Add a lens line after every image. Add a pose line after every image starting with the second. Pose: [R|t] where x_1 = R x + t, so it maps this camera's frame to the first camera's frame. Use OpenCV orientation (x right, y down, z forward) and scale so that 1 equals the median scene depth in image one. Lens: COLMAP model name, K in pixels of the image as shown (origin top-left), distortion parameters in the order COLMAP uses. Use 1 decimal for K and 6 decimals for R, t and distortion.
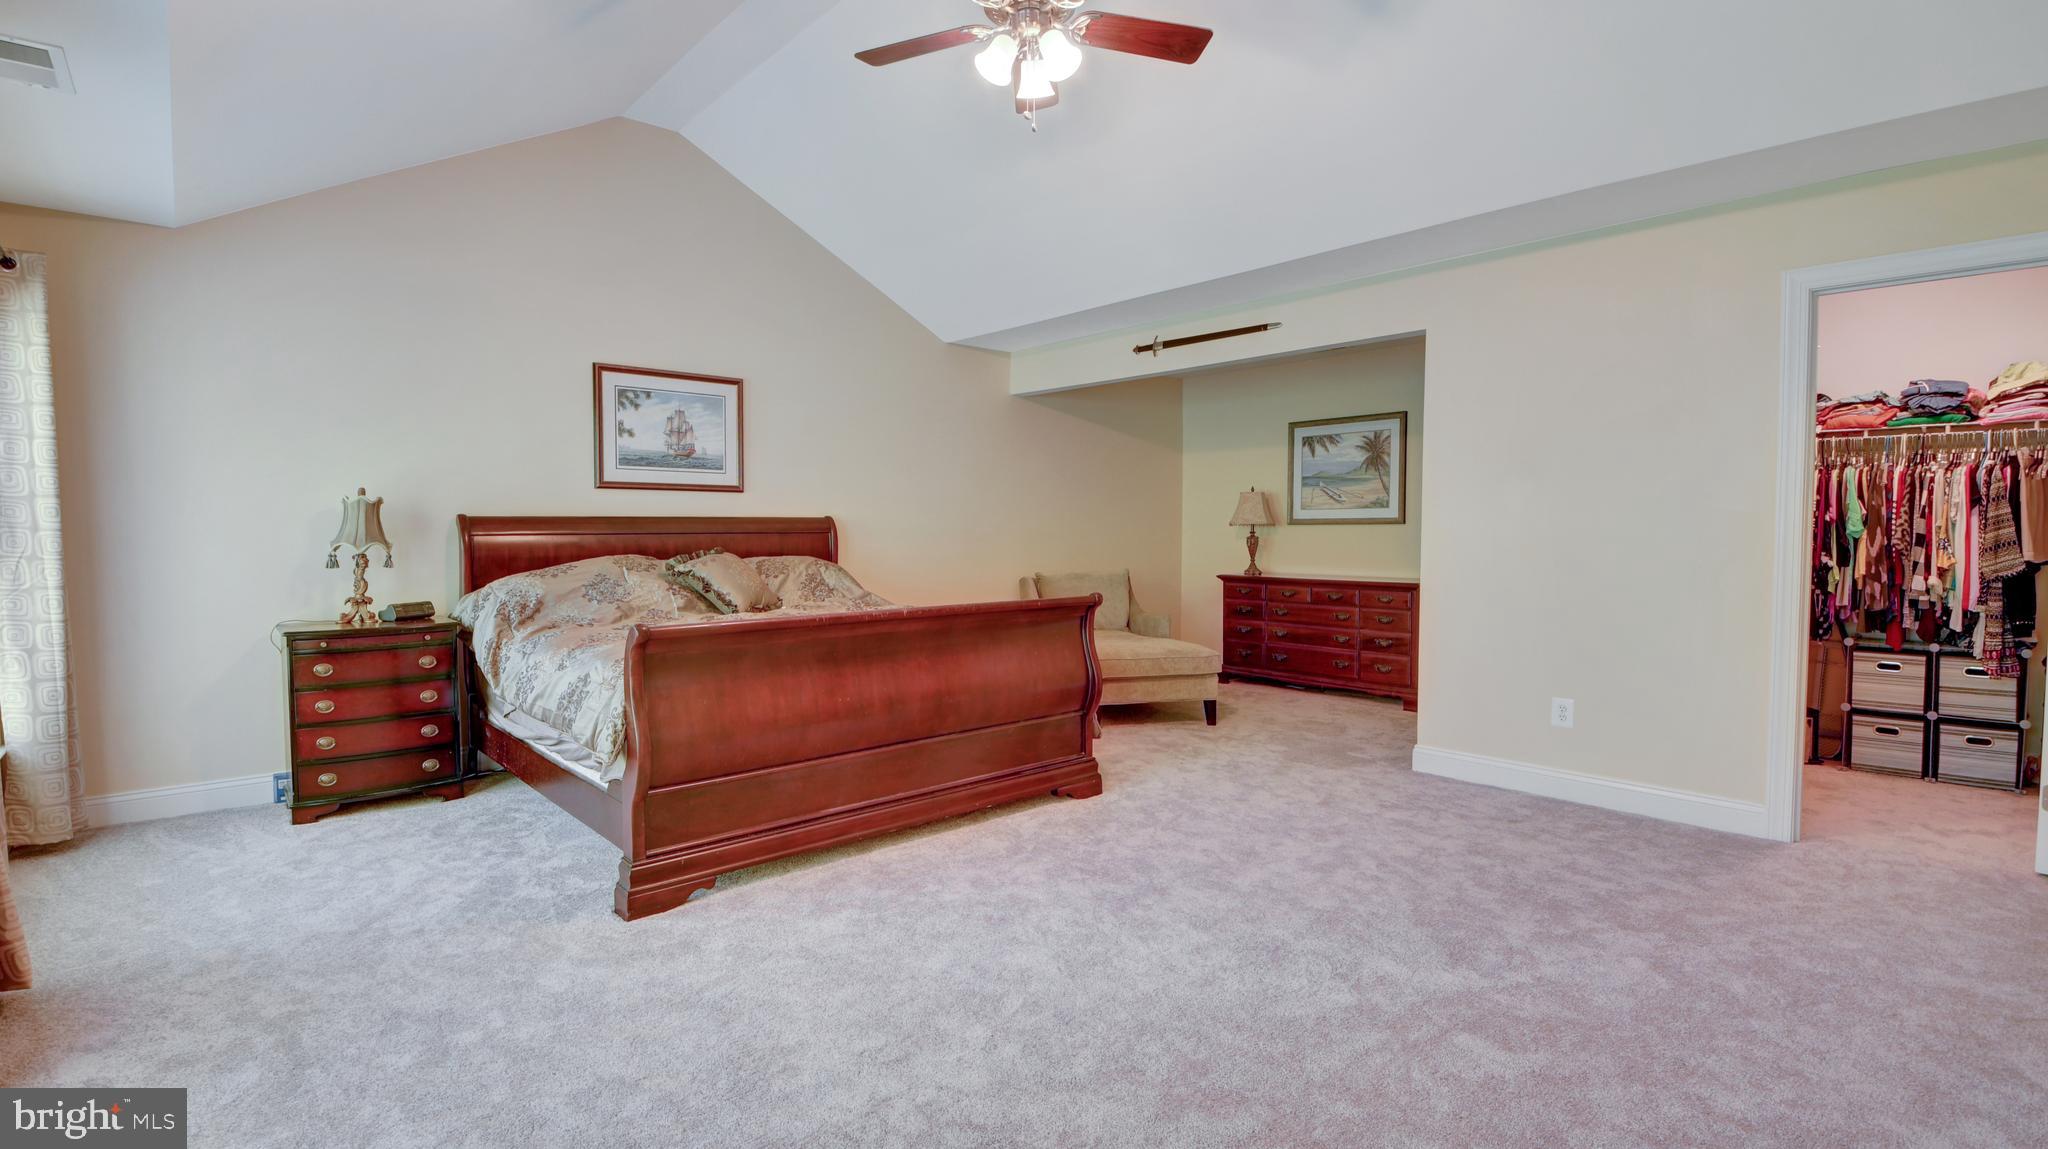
lens RADIAL K [[962.4, 0, 1064.5], [0, 962.4, 568.9], [0, 0, 1]] dist [0.010422, -0.018473]
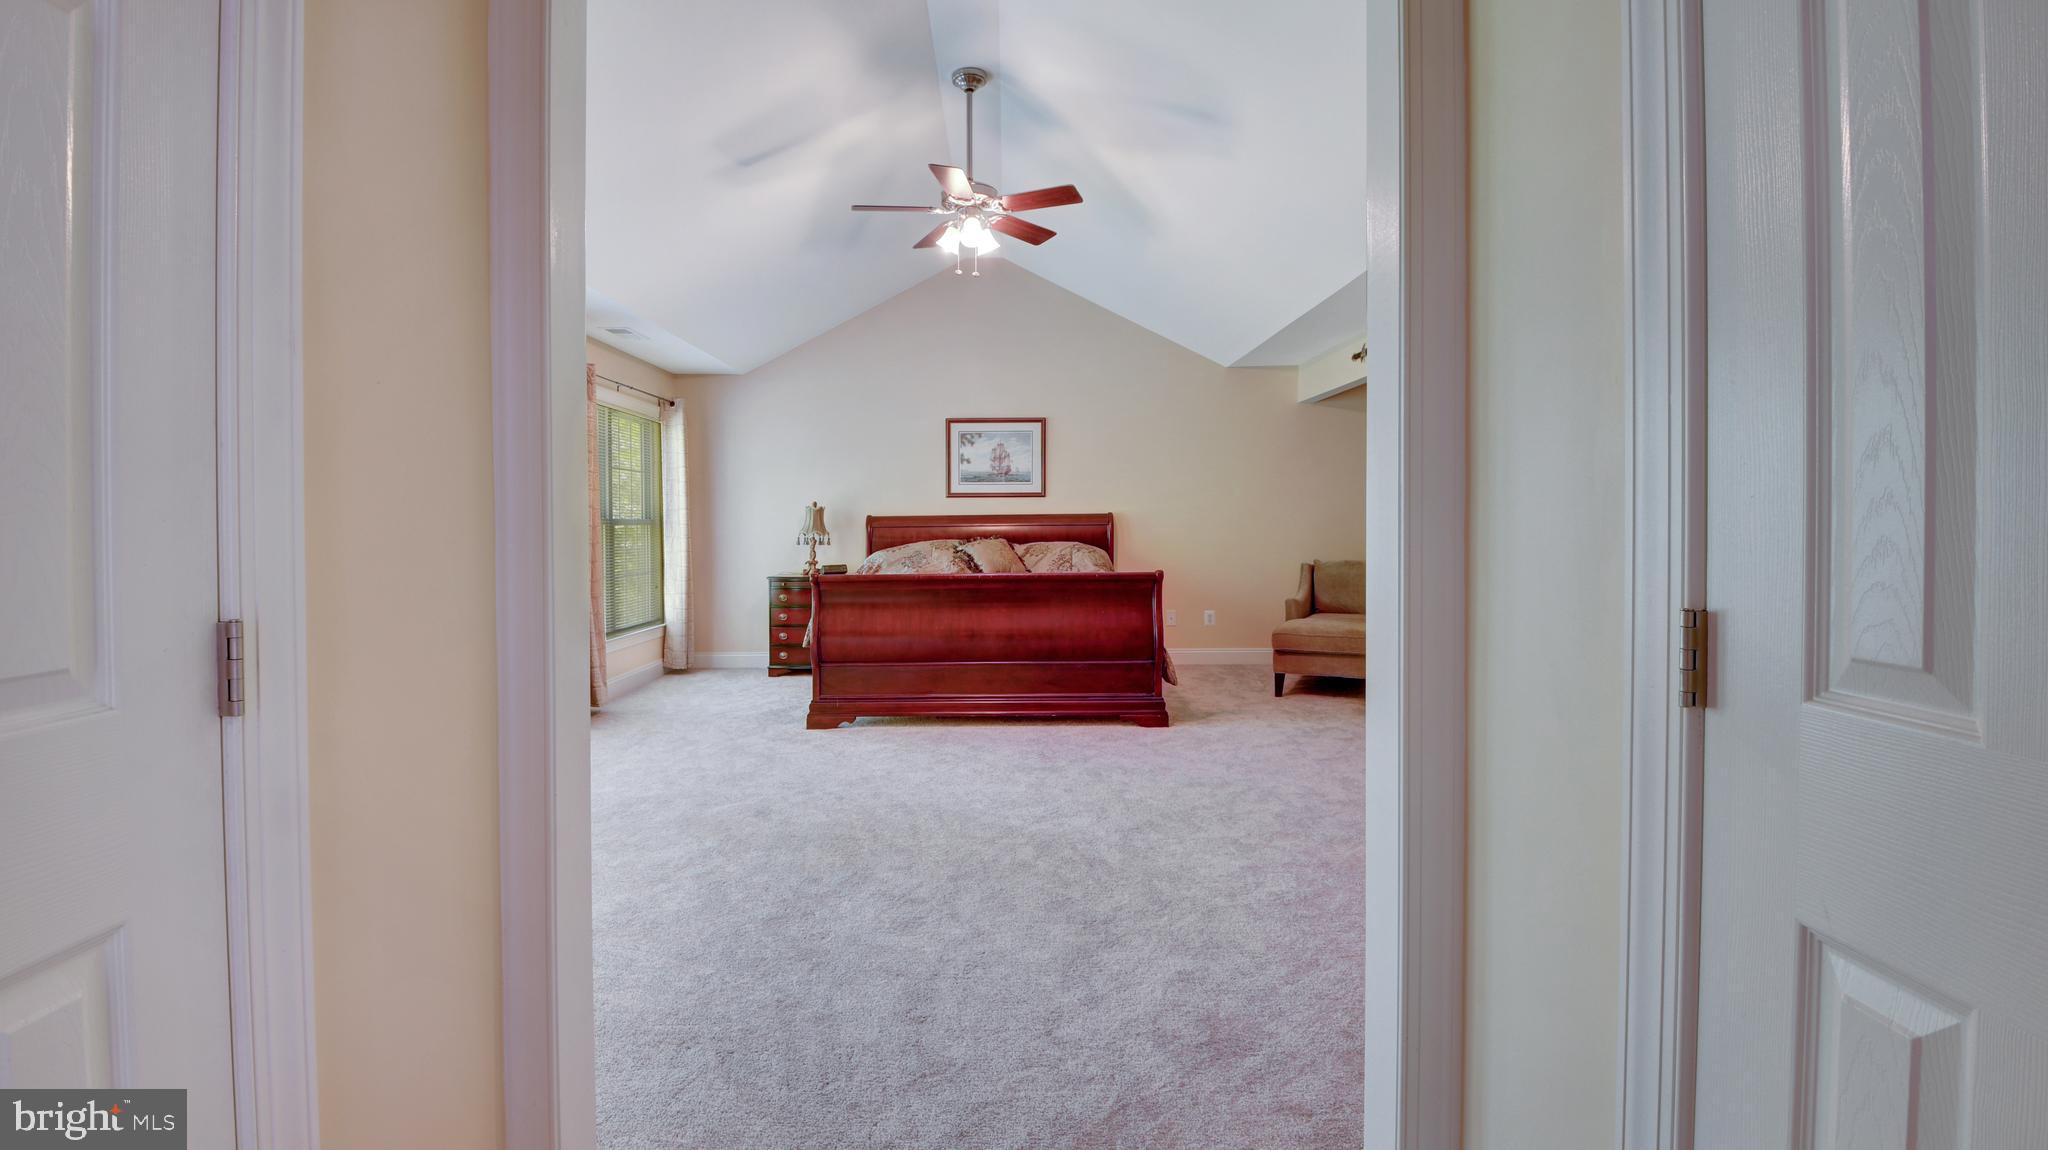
lens RADIAL K [[962.4, 0, 1023.3], [0, 962.4, 535.1], [0, 0, 1]] dist [0.010422, -0.018473]
pose [[0.740266, 0.003978, -0.672302, 0.649686], [-0.022526, 0.999568, -0.018889, 0.004557], [0.671936, 0.029127, 0.740036, -0.076786]]
